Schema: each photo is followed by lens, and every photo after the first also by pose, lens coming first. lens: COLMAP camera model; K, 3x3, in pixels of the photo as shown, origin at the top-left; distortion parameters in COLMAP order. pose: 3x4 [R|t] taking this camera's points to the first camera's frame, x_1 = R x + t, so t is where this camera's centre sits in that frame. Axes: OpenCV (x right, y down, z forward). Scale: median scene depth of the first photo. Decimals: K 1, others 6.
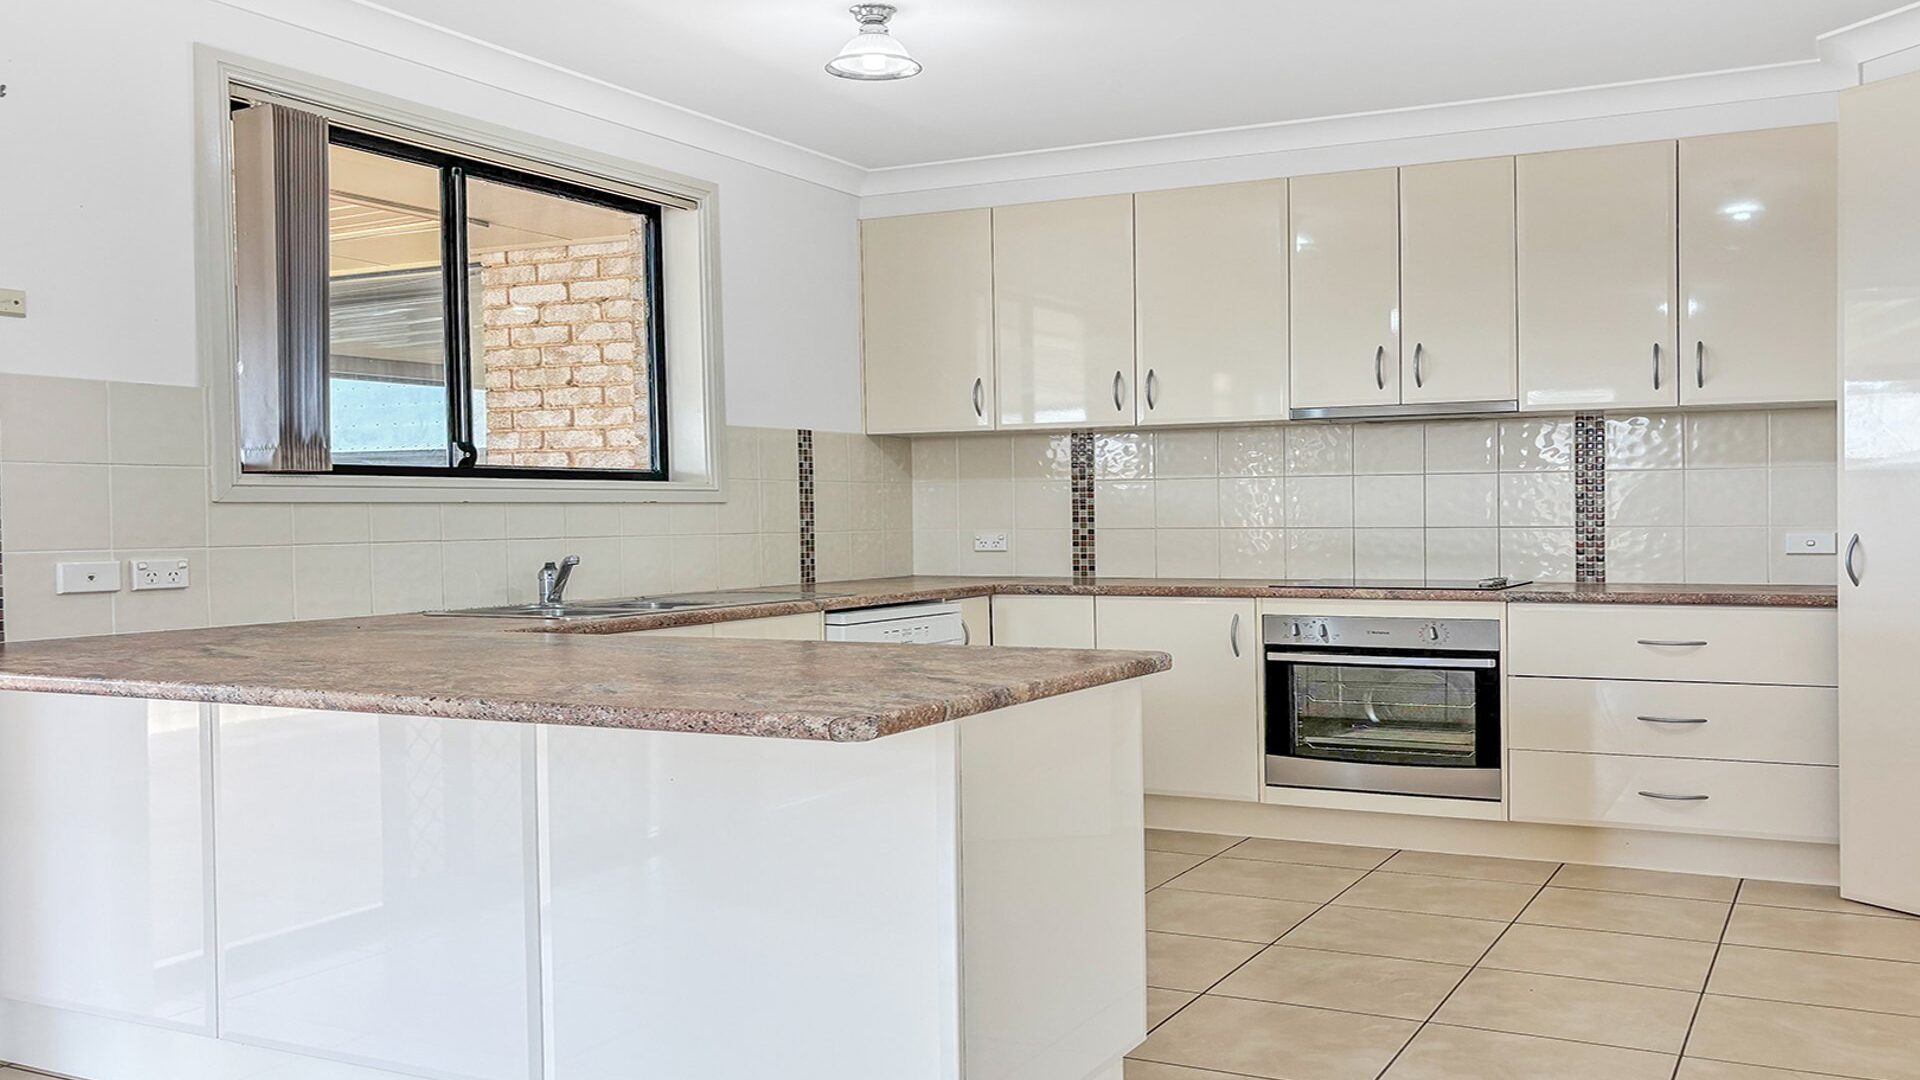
lens RADIAL K [[1704.8, 0, 960.0], [0, 1704.8, 540.0], [0, 0, 1]] dist [-0.004845, 0.004181]
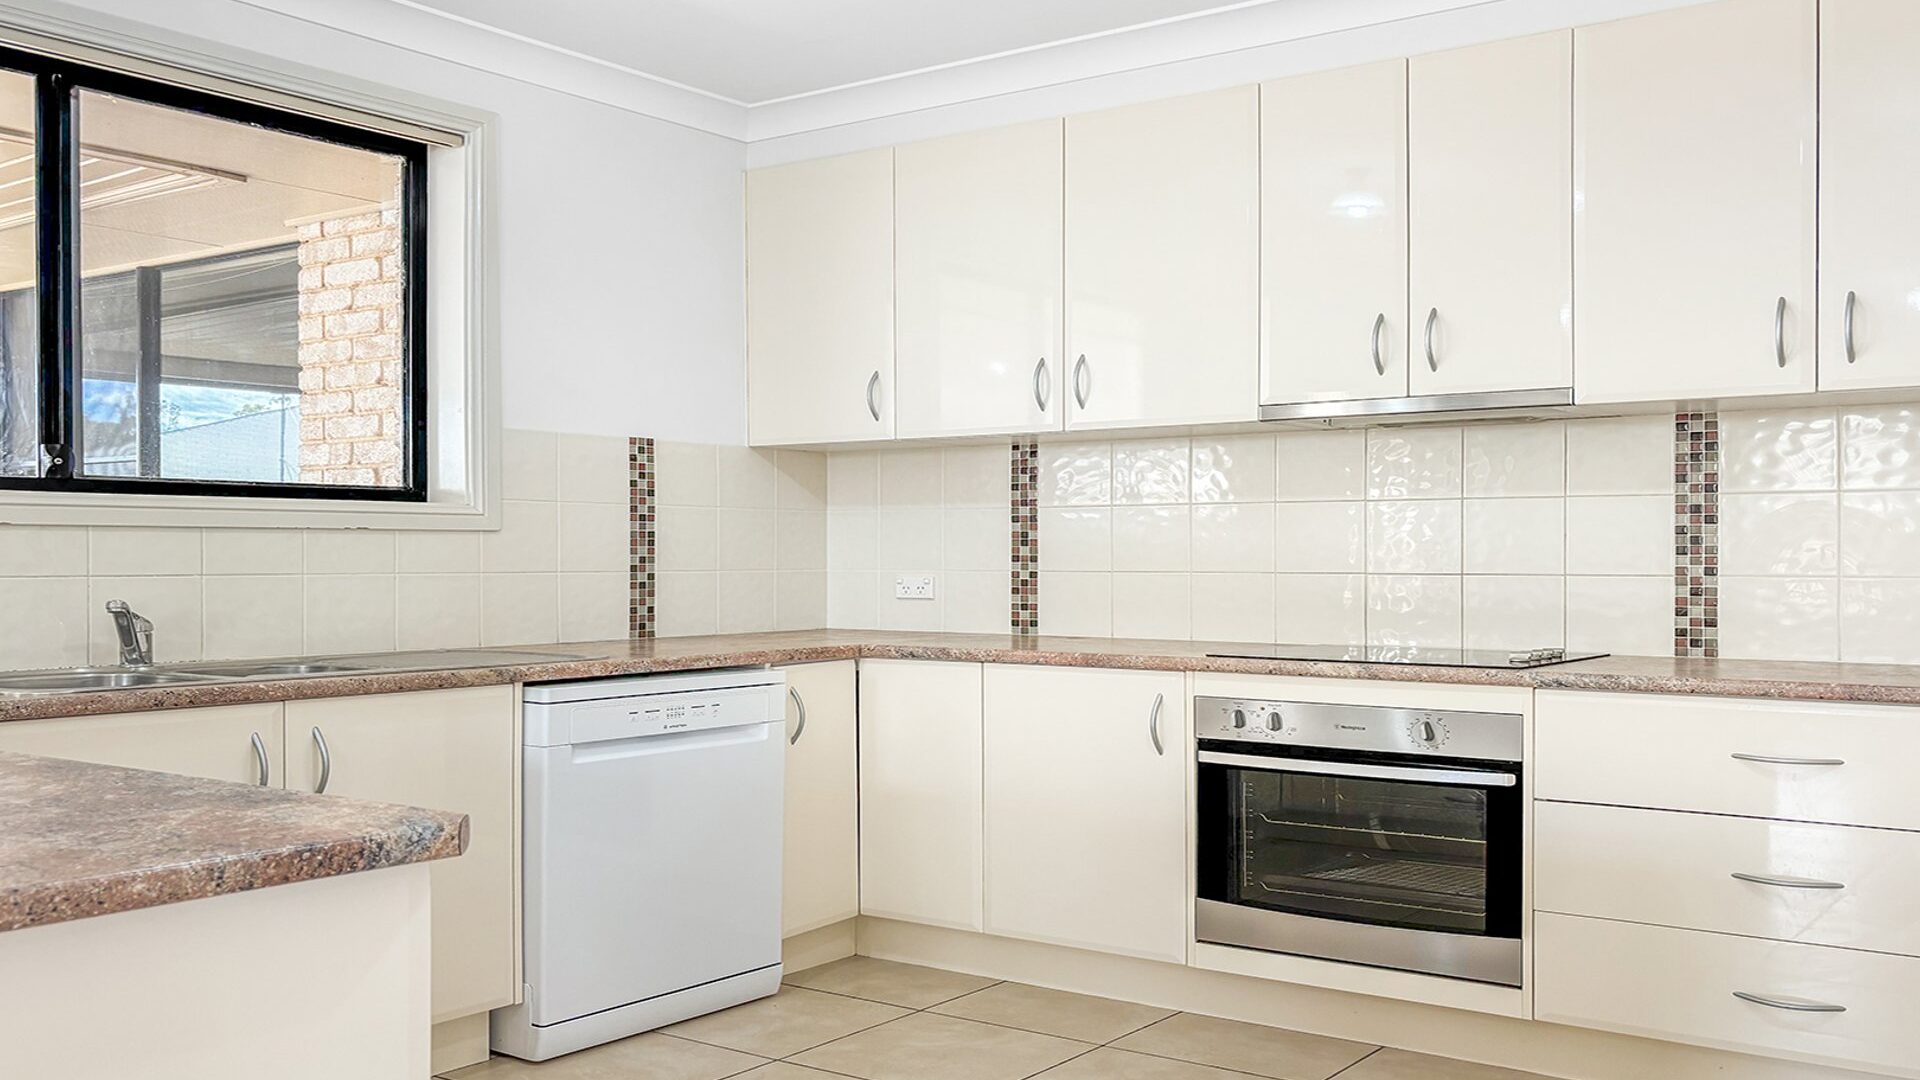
lens RADIAL K [[1704.8, 0, 960.0], [0, 1704.8, 540.0], [0, 0, 1]] dist [-0.004845, 0.004181]
pose [[0.989746, 0.007776, -0.142624, 0.173582], [-0.011299, 0.999650, -0.023912, -0.002140], [0.142388, 0.025279, 0.989488, 0.280483]]
